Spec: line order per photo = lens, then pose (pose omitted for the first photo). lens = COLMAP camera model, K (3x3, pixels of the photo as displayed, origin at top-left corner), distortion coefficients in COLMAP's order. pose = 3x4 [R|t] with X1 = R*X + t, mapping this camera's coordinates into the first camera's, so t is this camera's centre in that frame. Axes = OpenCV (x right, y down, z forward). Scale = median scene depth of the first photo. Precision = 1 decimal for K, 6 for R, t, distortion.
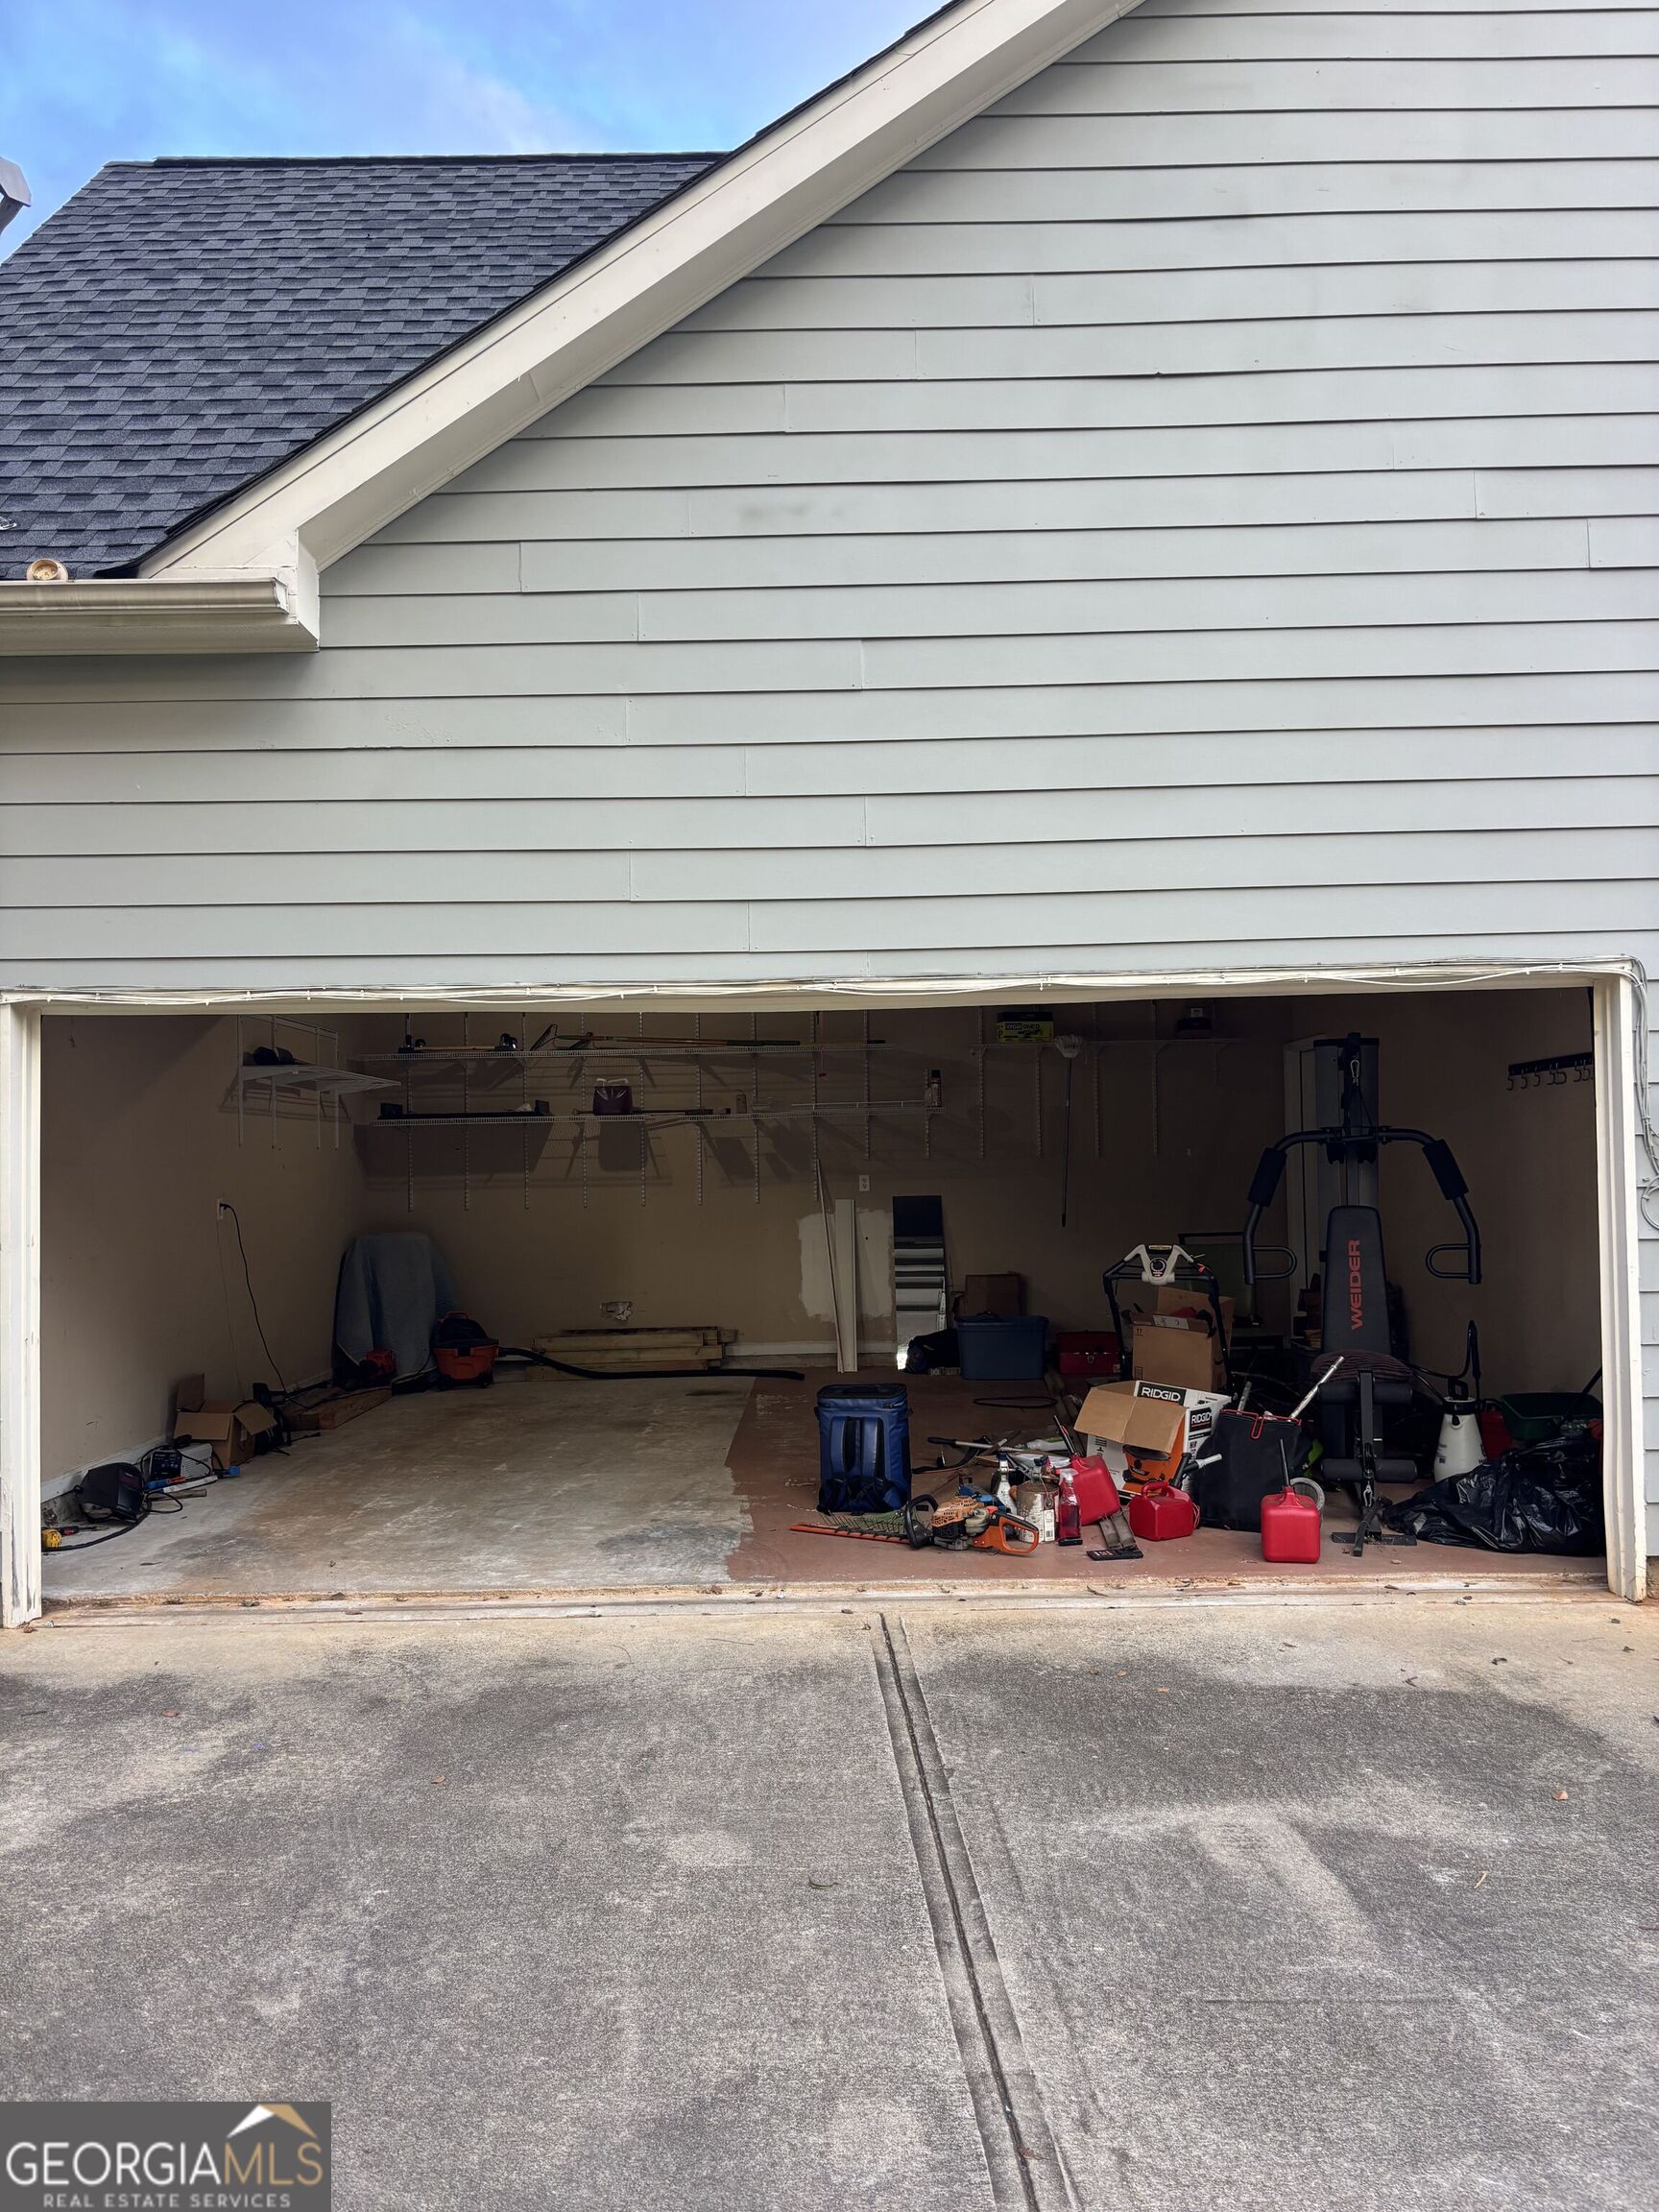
lens RADIAL K [[1669.4, 0, 845.3], [0, 1669.4, 1115.6], [0, 0, 1]] dist [0.059496, -0.068484]
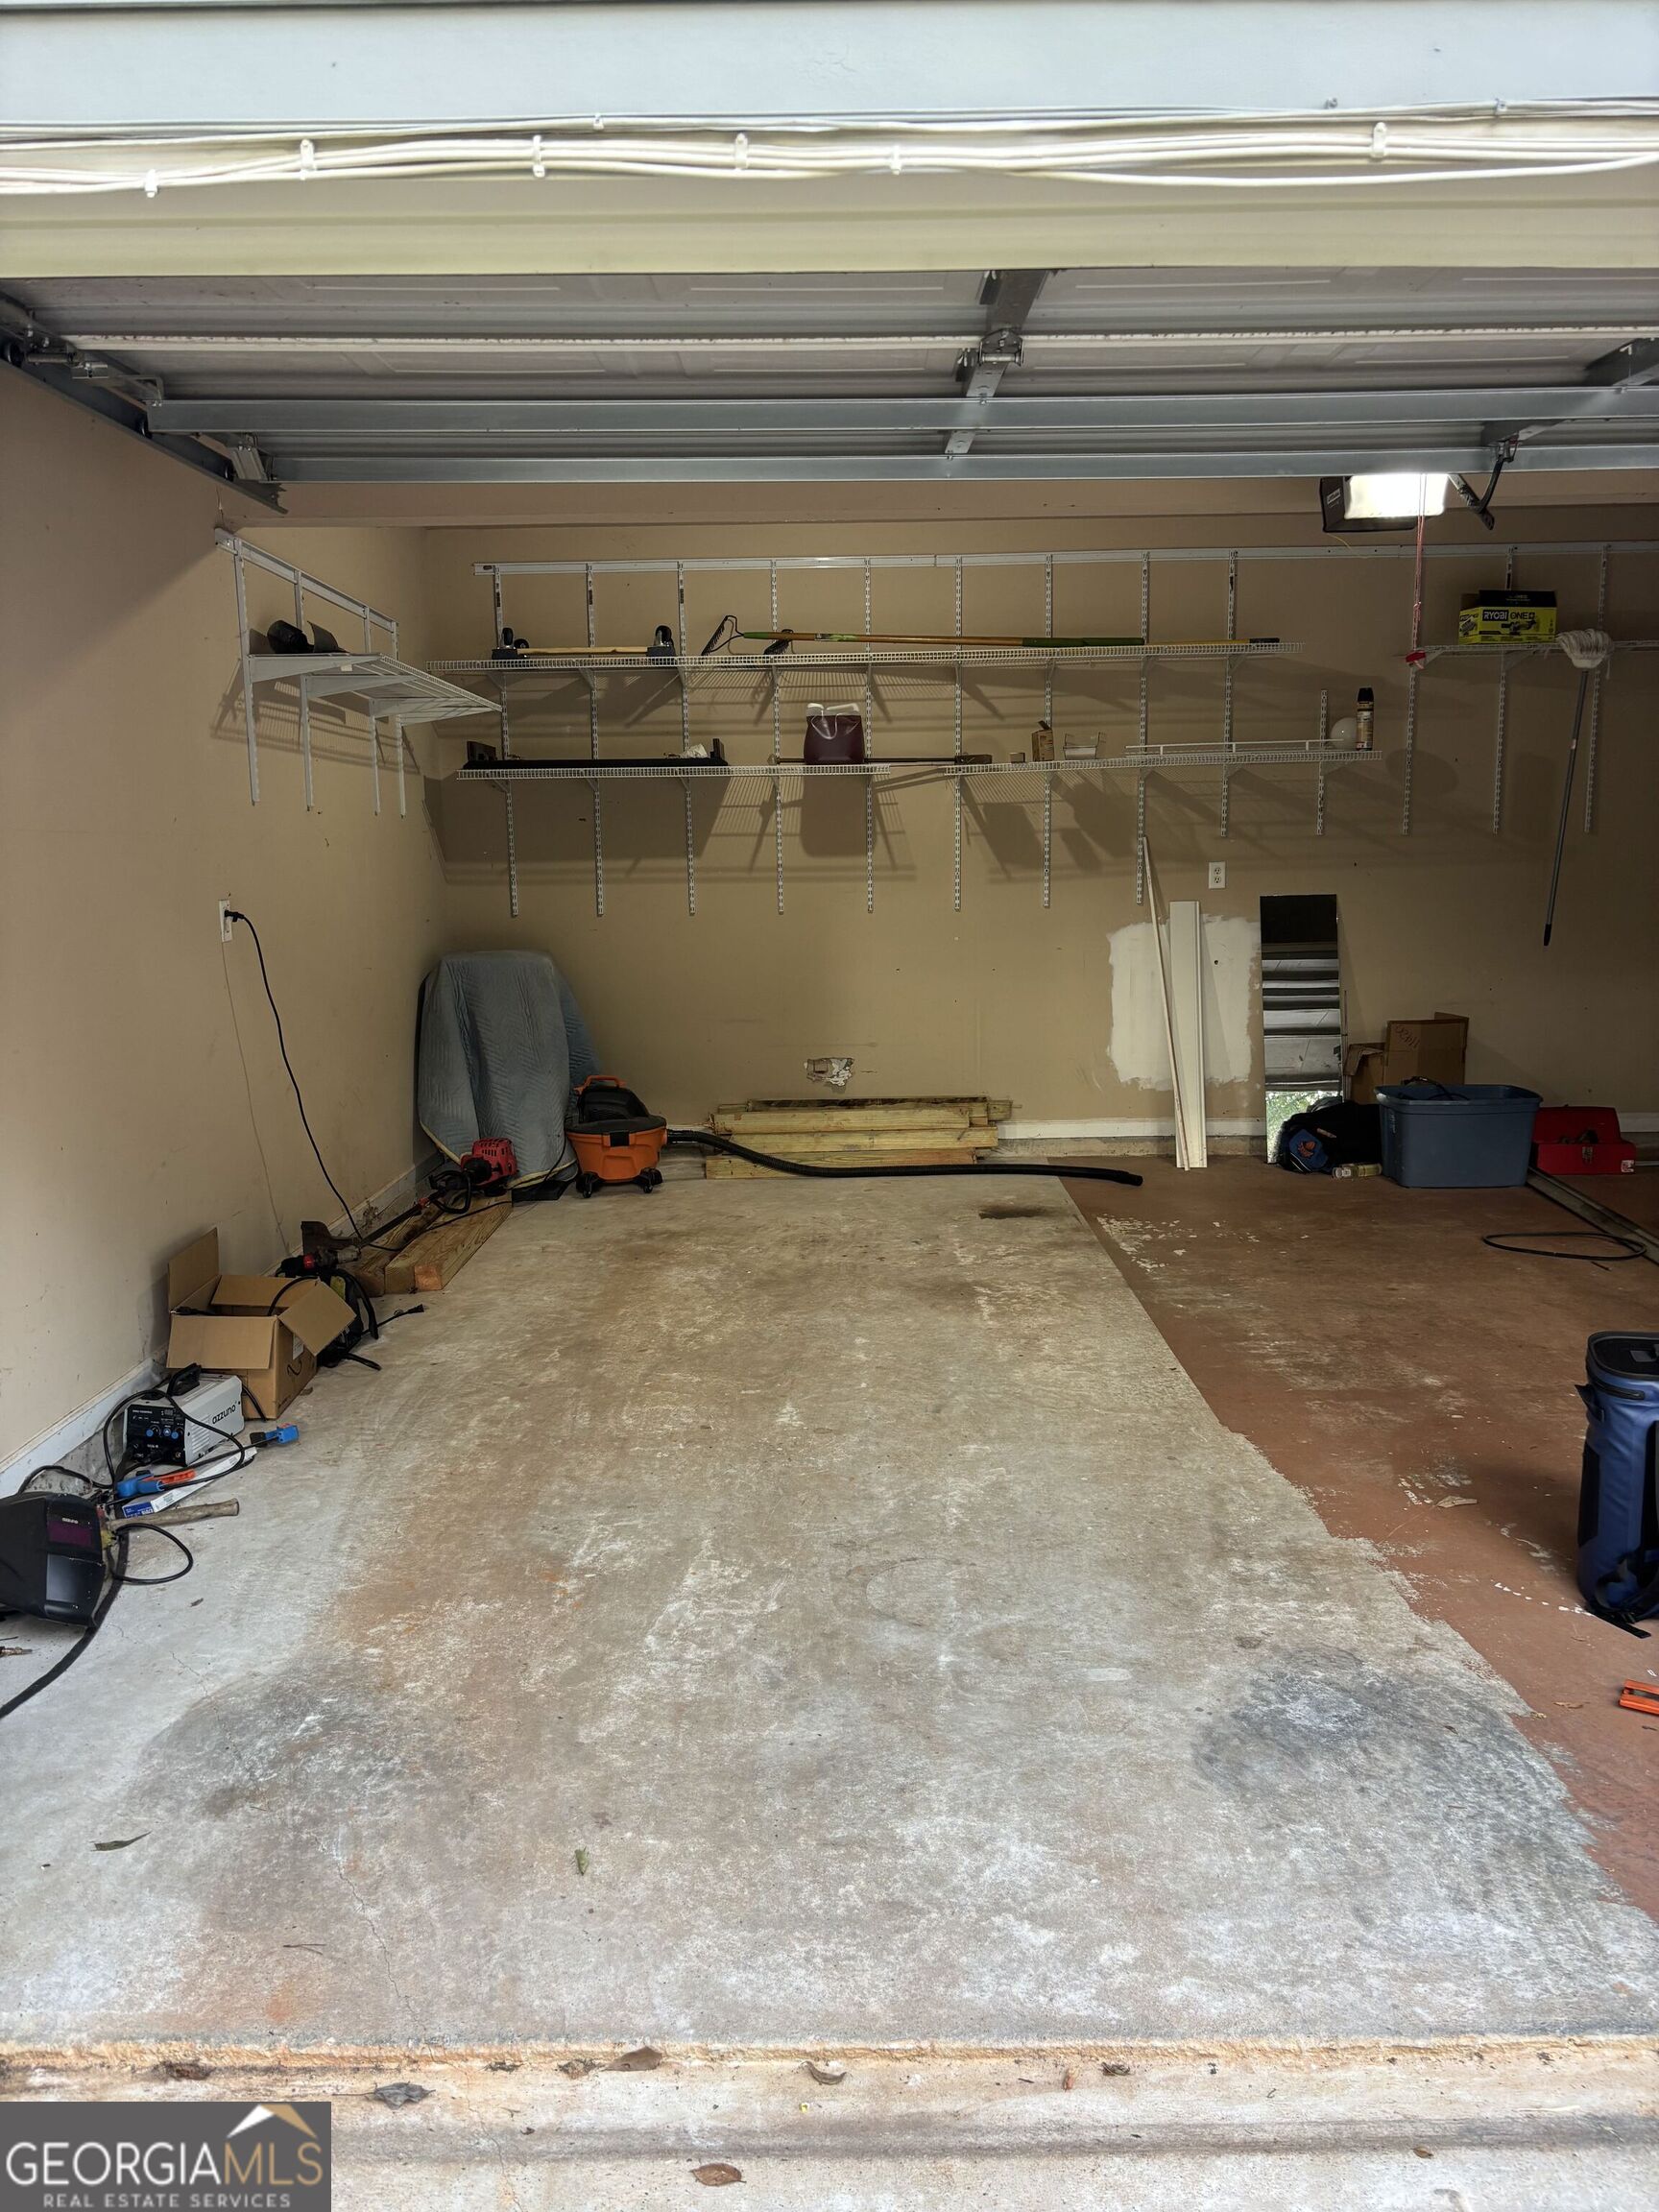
lens RADIAL K [[1669.4, 0, 812.9], [0, 1669.4, 1118.6], [0, 0, 1]] dist [0.059496, -0.068484]
pose [[0.999844, 0.006996, -0.016213, -0.135359], [-0.003897, 0.982953, 0.183818, 0.014860], [0.017223, -0.183726, 0.982827, 0.357618]]
